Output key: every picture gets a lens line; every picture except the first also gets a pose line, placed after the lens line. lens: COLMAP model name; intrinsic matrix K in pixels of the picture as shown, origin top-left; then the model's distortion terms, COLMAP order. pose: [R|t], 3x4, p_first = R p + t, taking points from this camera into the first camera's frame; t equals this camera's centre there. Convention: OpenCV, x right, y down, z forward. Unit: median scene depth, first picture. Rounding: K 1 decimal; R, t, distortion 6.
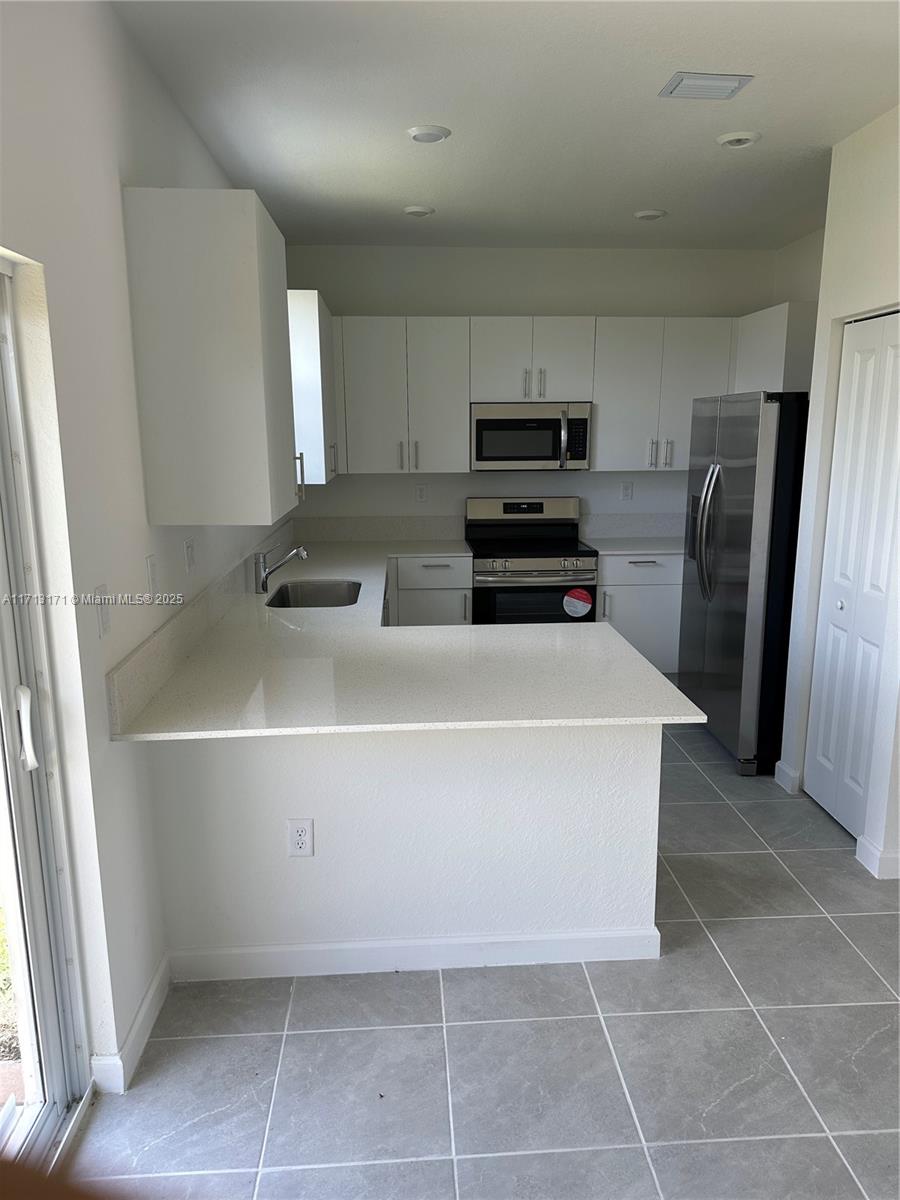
lens RADIAL K [[845.8, 0, 451.7], [0, 845.8, 608.0], [0, 0, 1]] dist [0.067585, -0.087973]
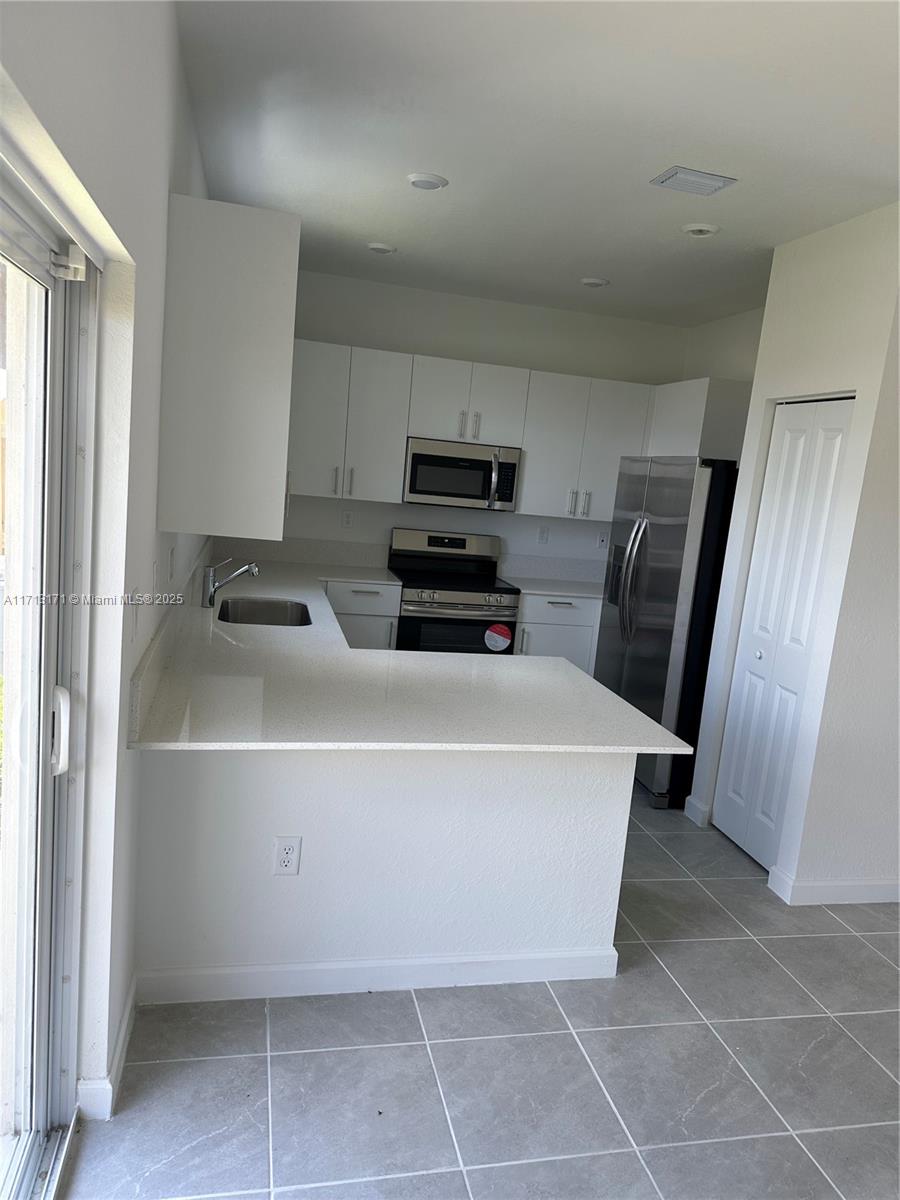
lens RADIAL K [[845.8, 0, 451.7], [0, 845.8, 608.0], [0, 0, 1]] dist [0.067585, -0.087973]
pose [[0.981933, 0.069614, 0.175961, -0.177656], [-0.062806, 0.997057, -0.043973, 0.012767], [-0.178504, 0.032127, 0.983415, -0.021763]]
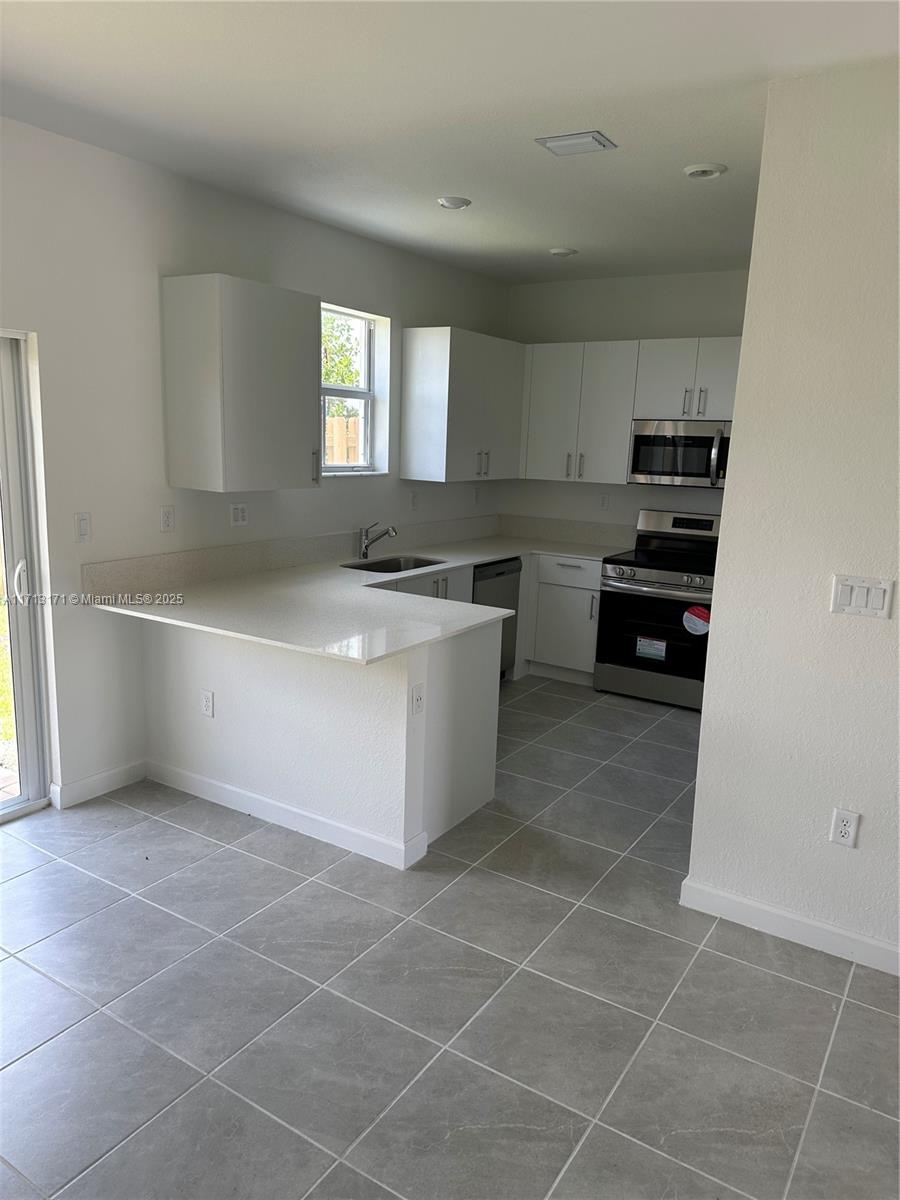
lens RADIAL K [[846.6, 0, 449.9], [0, 846.6, 606.8], [0, 0, 1]] dist [0.103726, -0.173353]
pose [[0.799466, 0.150083, -0.581661, 0.959875], [-0.163910, 0.986045, 0.029138, -0.006560], [0.577917, 0.072045, 0.812909, 0.026017]]
